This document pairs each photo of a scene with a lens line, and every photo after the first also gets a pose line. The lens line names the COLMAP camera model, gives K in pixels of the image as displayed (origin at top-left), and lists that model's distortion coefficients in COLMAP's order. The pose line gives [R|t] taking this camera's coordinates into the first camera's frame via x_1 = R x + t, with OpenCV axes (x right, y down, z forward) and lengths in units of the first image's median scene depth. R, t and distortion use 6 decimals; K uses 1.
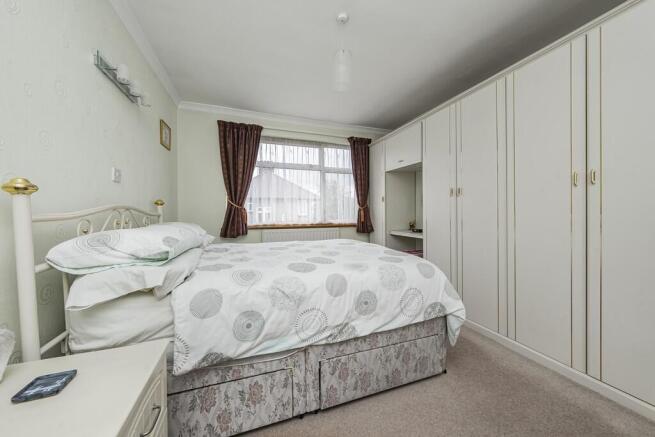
lens RADIAL K [[232.7, 0, 326.5], [0, 232.7, 216.1], [0, 0, 1]] dist [-0.000942, 0.000008]
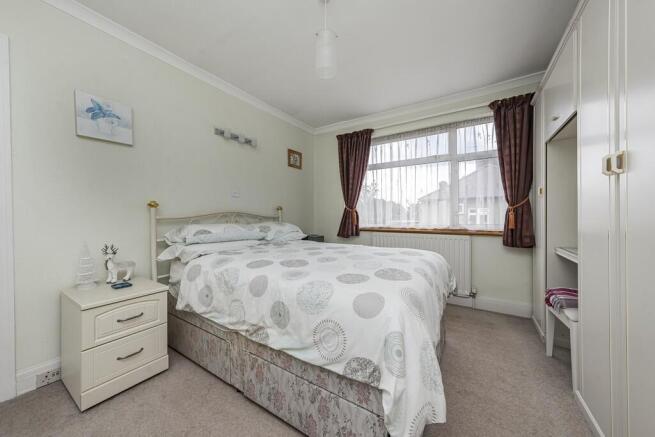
lens RADIAL K [[232.7, 0, 326.0], [0, 232.7, 218.3], [0, 0, 1]] dist [-0.000942, 0.000008]
pose [[0.600221, 0.009134, -0.799782, 0.420385], [-0.009272, 0.999947, 0.004462, -0.003860], [0.799780, 0.004738, 0.600274, 0.251228]]
